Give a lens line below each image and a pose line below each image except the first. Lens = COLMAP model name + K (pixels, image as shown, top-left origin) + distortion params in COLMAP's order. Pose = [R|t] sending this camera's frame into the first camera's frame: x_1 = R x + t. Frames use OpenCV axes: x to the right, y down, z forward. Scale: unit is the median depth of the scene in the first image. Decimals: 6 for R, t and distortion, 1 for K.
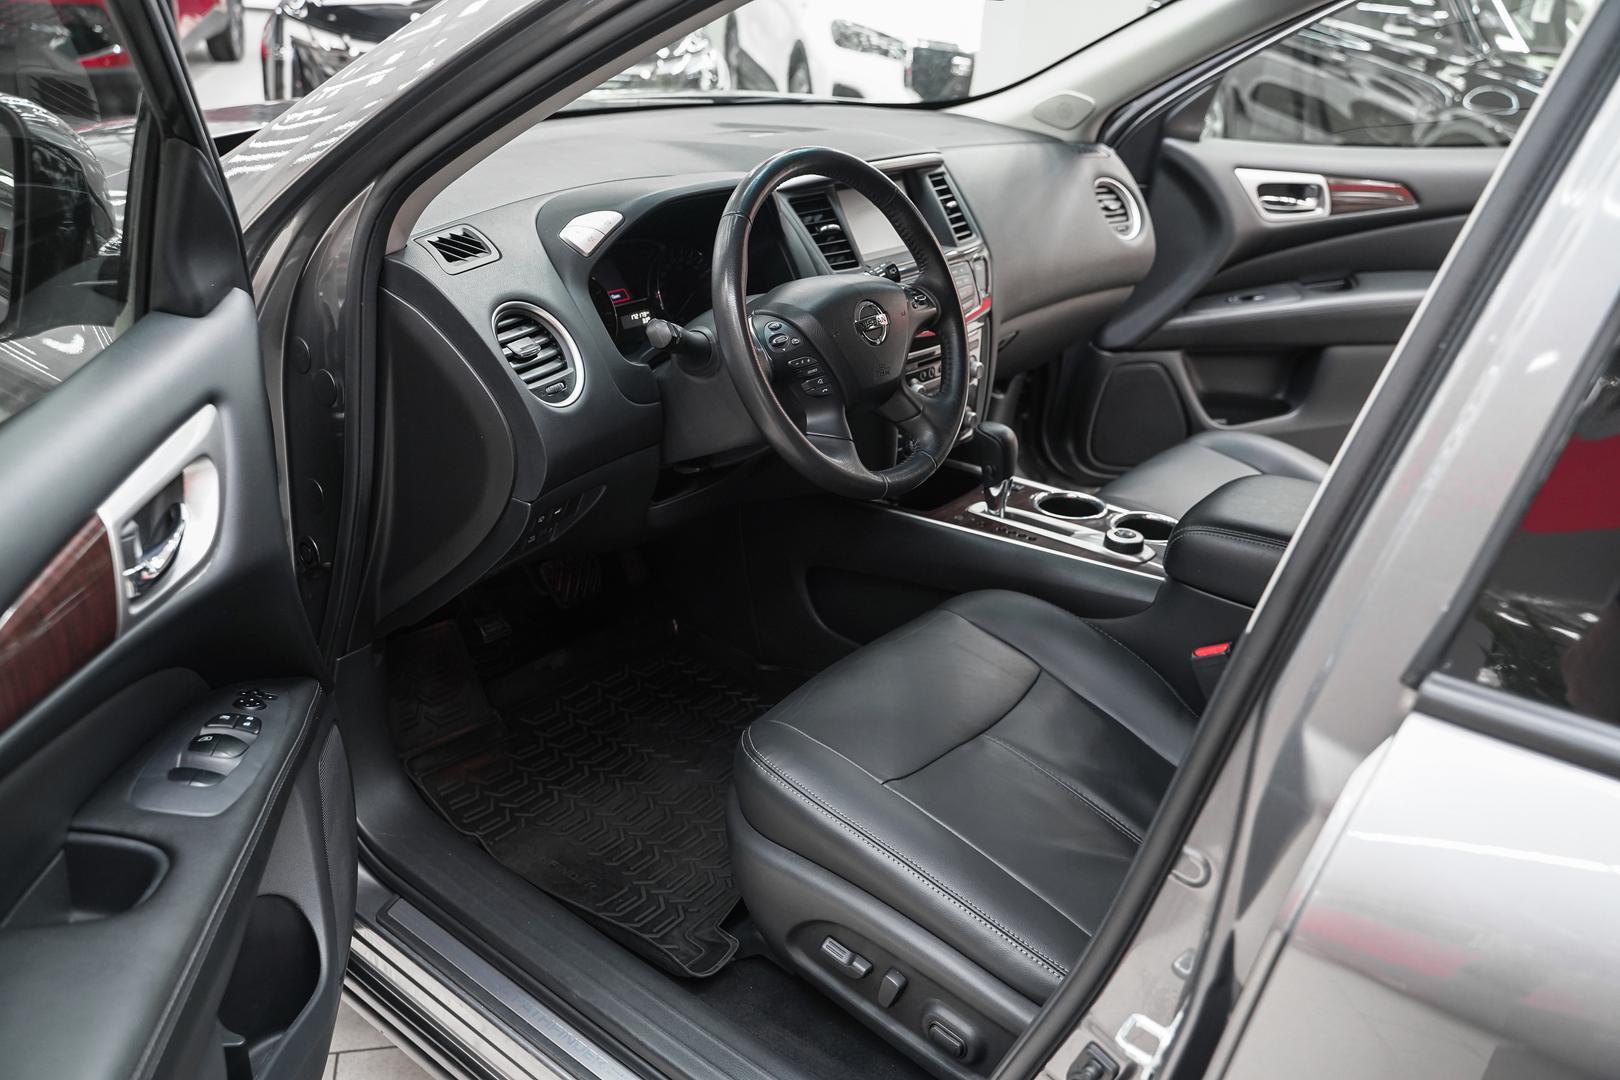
lens RADIAL K [[1292.1, 0, 810.0], [0, 1292.1, 540.0], [0, 0, 1]] dist [-0.014914, 0.007944]
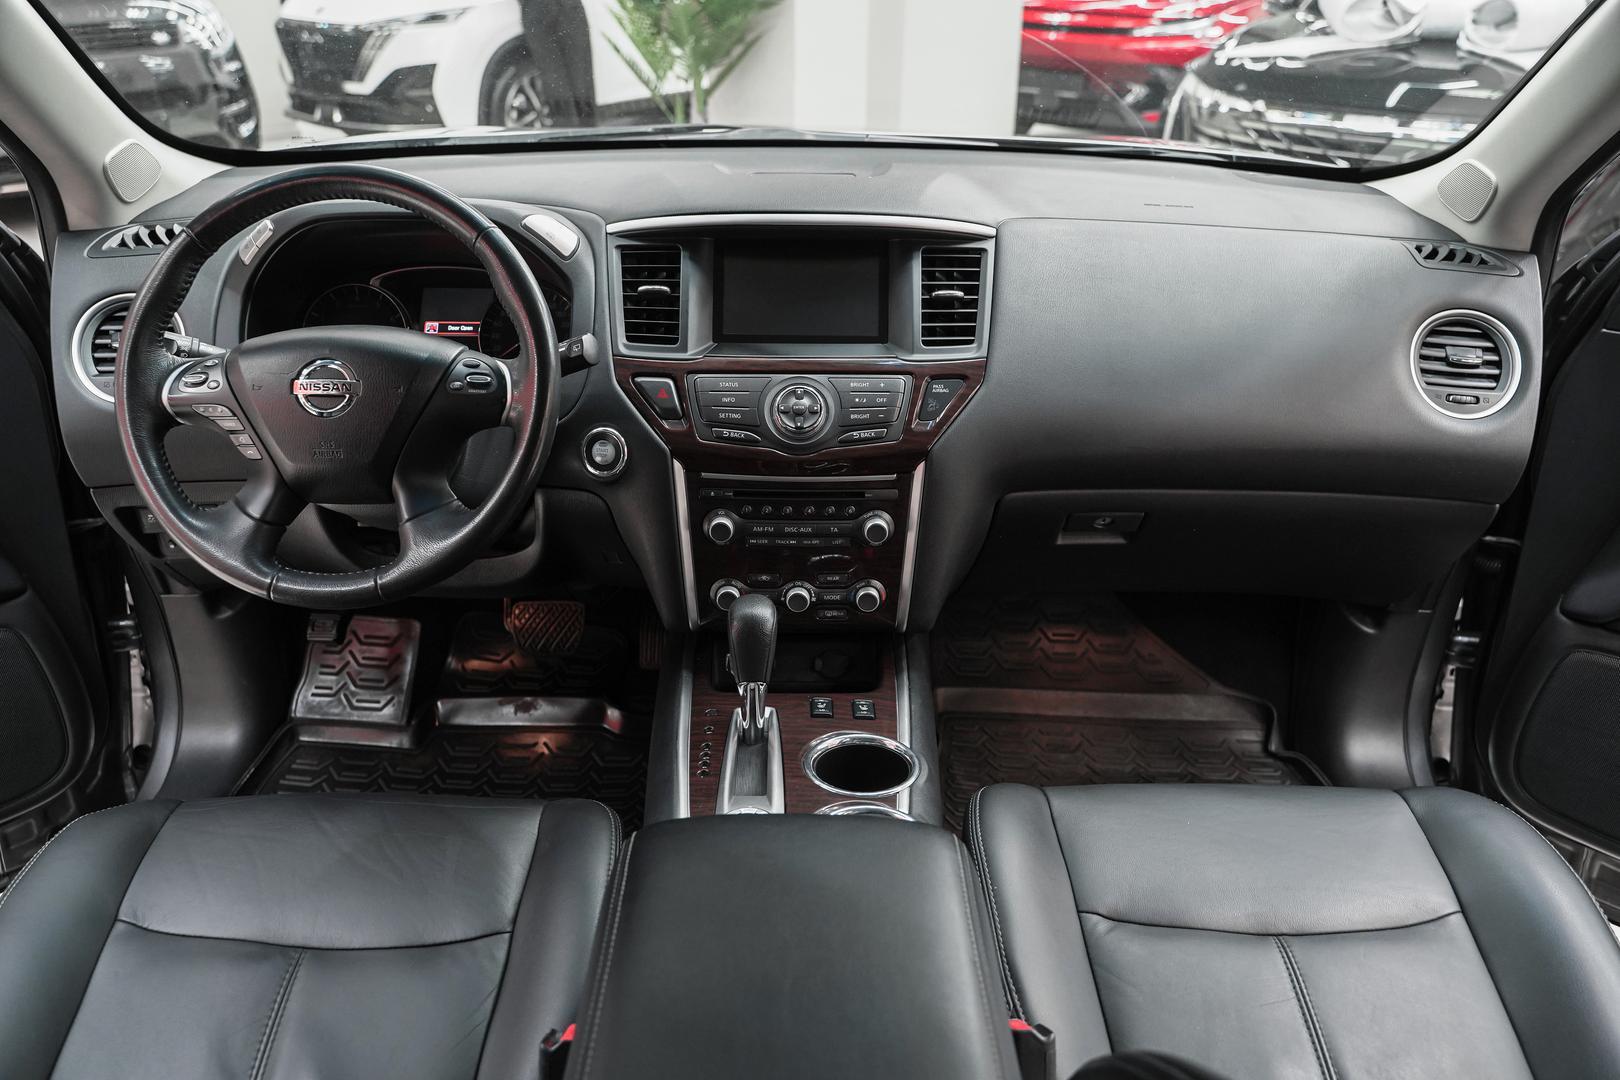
lens RADIAL K [[1286.3, 0, 810.0], [0, 1286.3, 540.0], [0, 0, 1]] dist [-0.010716, 0.006516]
pose [[0.613508, 0.273660, -0.740755, 0.598168], [-0.309082, 0.946413, 0.093649, -0.175331], [0.726688, 0.171499, 0.665216, 0.507534]]
